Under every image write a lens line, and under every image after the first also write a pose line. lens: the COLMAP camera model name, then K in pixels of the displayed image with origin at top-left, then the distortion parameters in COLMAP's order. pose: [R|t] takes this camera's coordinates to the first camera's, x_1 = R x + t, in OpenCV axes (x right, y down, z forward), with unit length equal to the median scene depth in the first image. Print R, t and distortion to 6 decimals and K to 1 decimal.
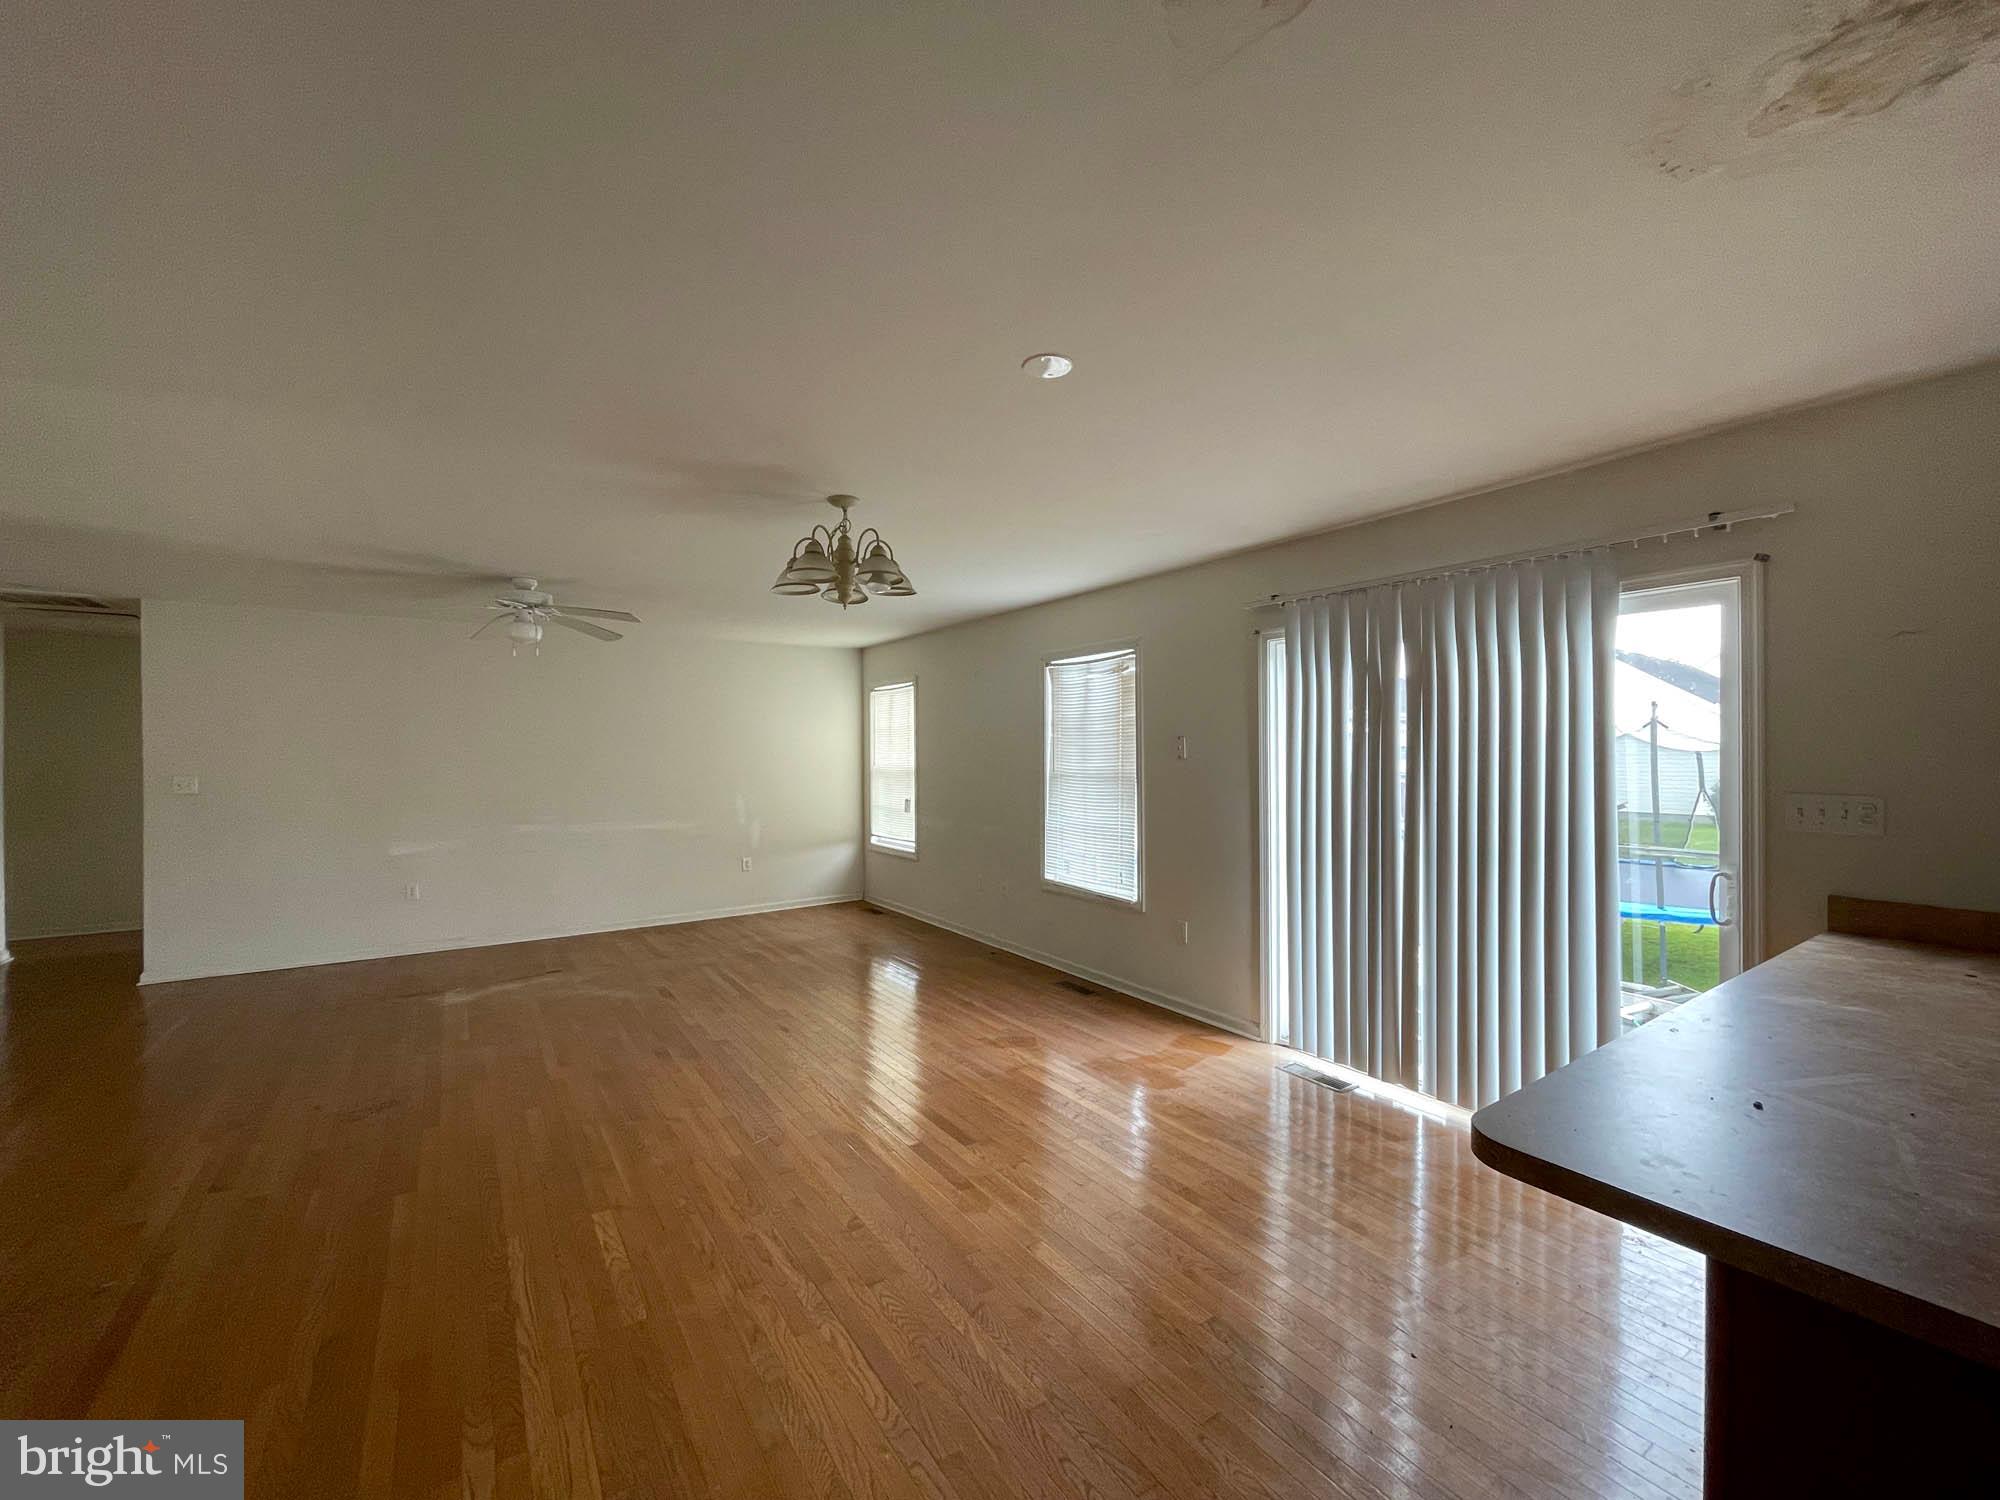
lens RADIAL K [[808.9, 0, 996.2], [0, 808.9, 753.8], [0, 0, 1]] dist [-0.002193, -0.000004]
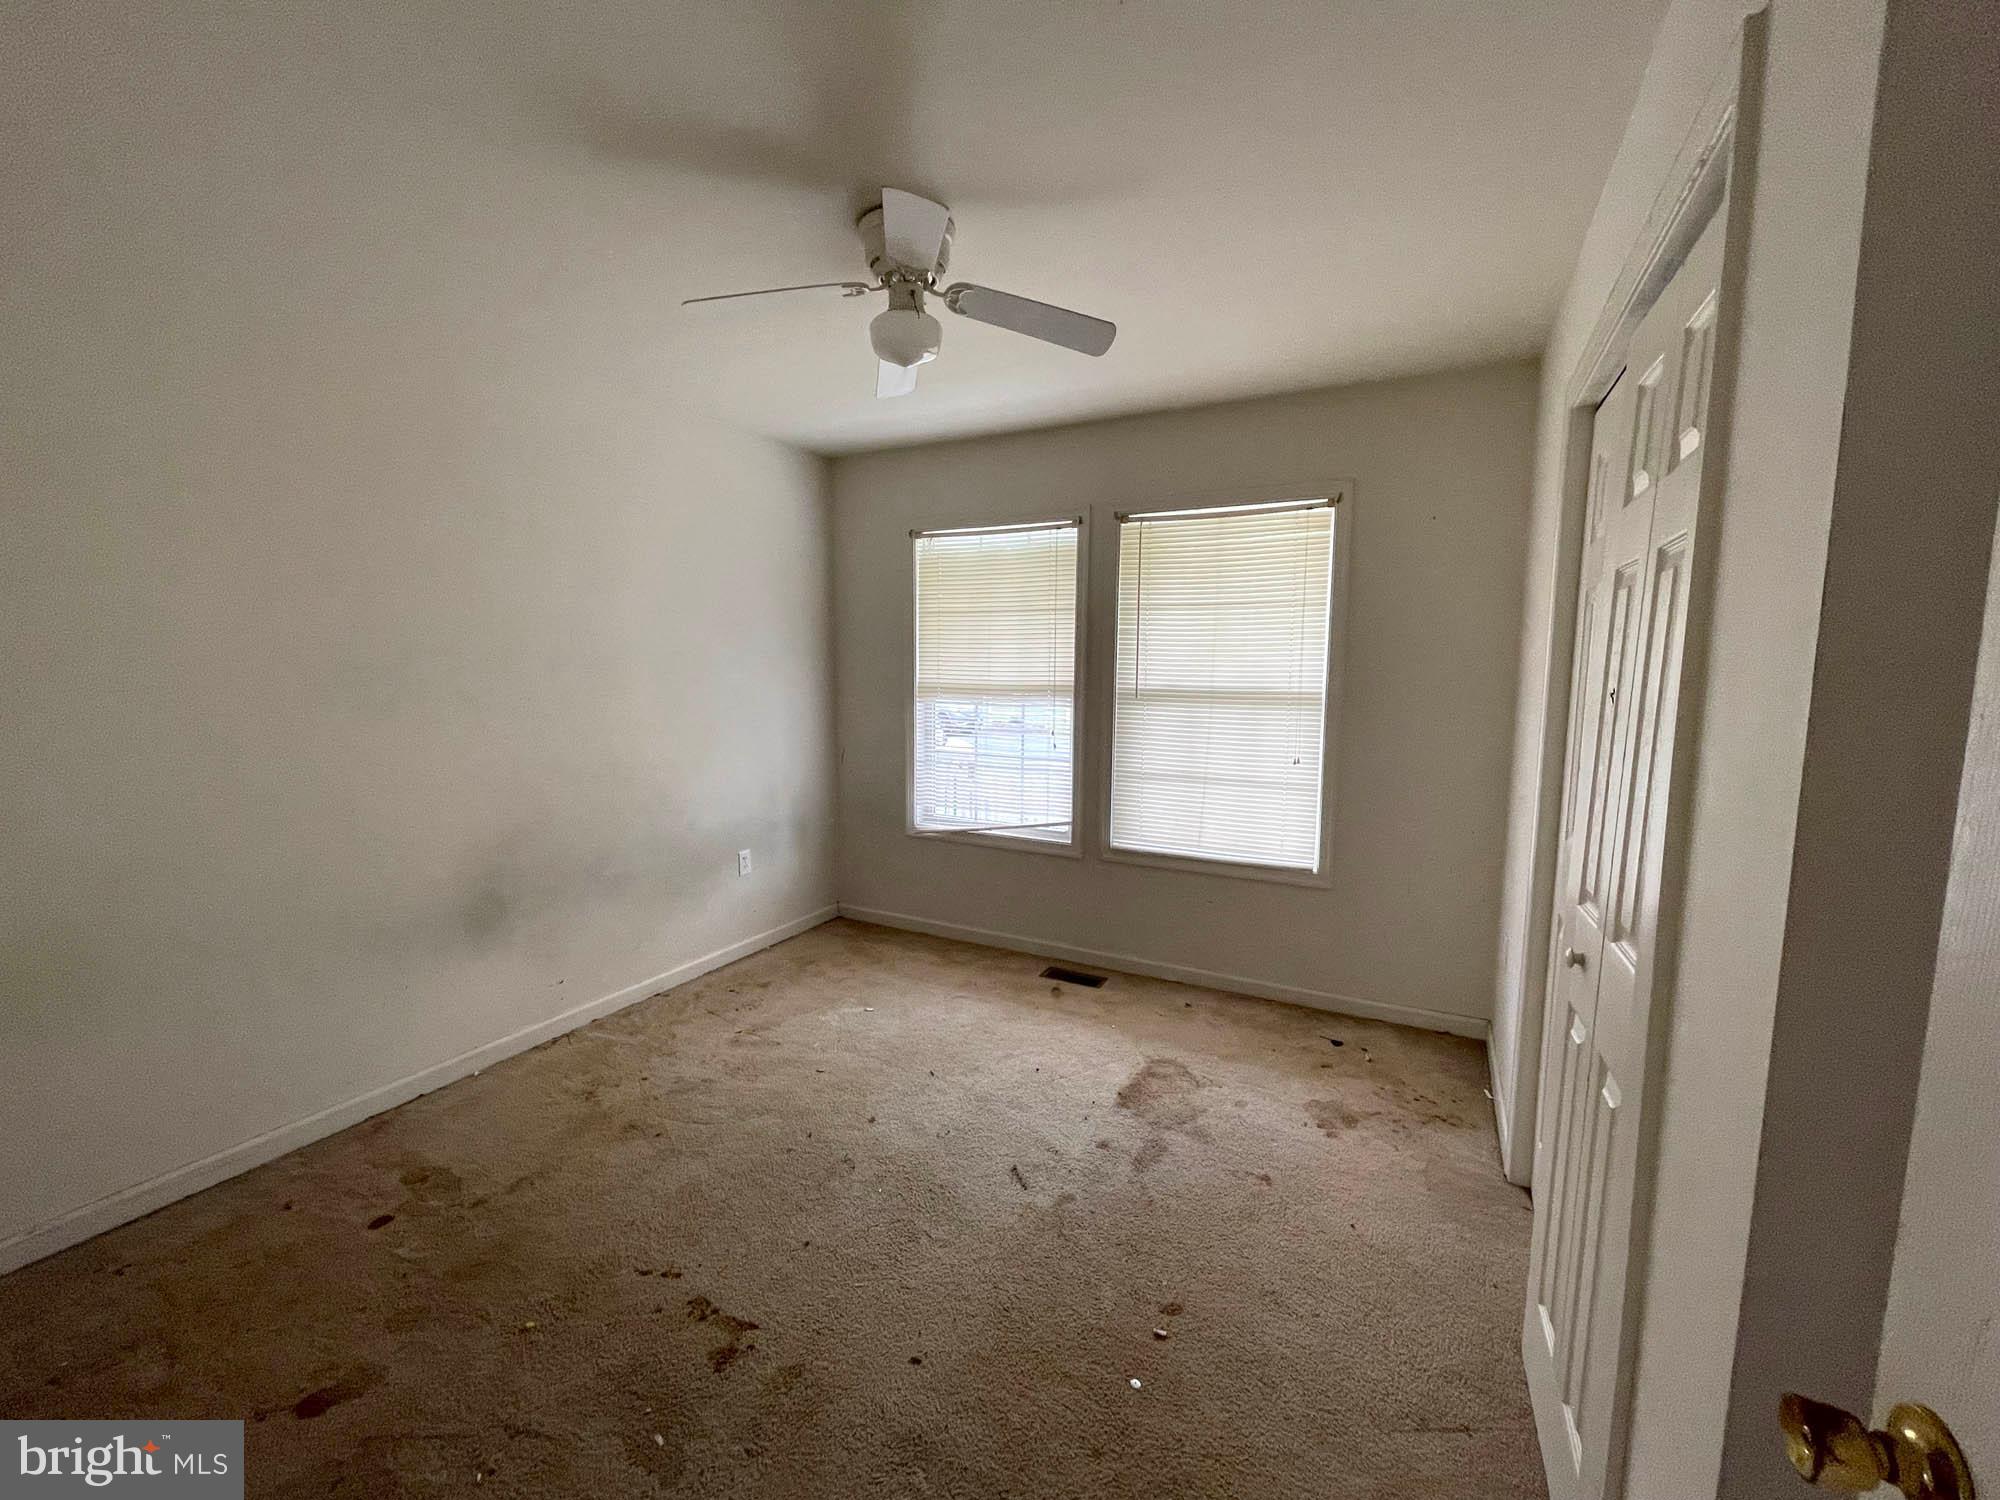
lens RADIAL K [[808.9, 0, 996.2], [0, 808.9, 753.8], [0, 0, 1]] dist [-0.002193, -0.000004]
pose [[0.880893, -0.056062, 0.469983, -0.250759], [0.001349, 0.993254, 0.115953, 0.001052], [-0.473313, -0.101508, 0.875026, 0.339467]]
